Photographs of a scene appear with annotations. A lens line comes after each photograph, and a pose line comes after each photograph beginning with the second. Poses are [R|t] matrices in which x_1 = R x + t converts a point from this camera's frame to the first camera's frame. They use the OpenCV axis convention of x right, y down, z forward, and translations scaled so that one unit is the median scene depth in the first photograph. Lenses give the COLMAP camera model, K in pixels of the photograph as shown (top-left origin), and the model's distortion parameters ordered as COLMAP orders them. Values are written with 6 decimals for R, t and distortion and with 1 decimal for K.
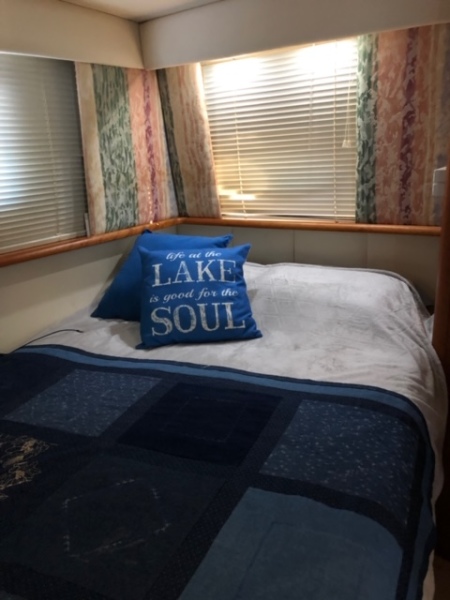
lens RADIAL K [[485.0, 0, 225.0], [0, 485.0, 300.0], [0, 0, 1]] dist [0.005195, -0.004906]
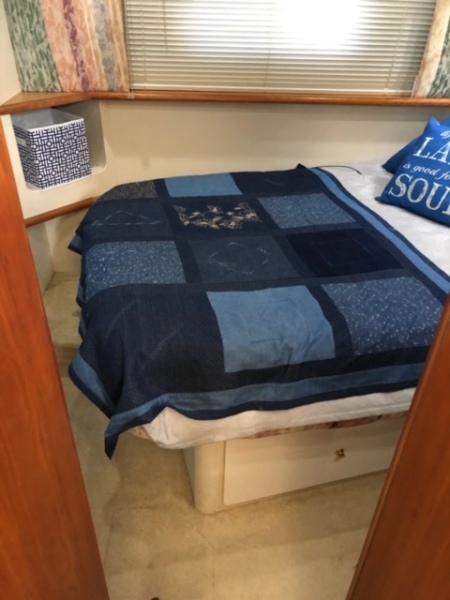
lens RADIAL K [[485.0, 0, 225.0], [0, 485.0, 300.0], [0, 0, 1]] dist [0.005195, -0.004906]
pose [[0.589094, 0.512851, -0.624462, 0.505300], [-0.297465, 0.856152, 0.422513, -0.090787], [0.751321, -0.063144, 0.656910, -0.130306]]
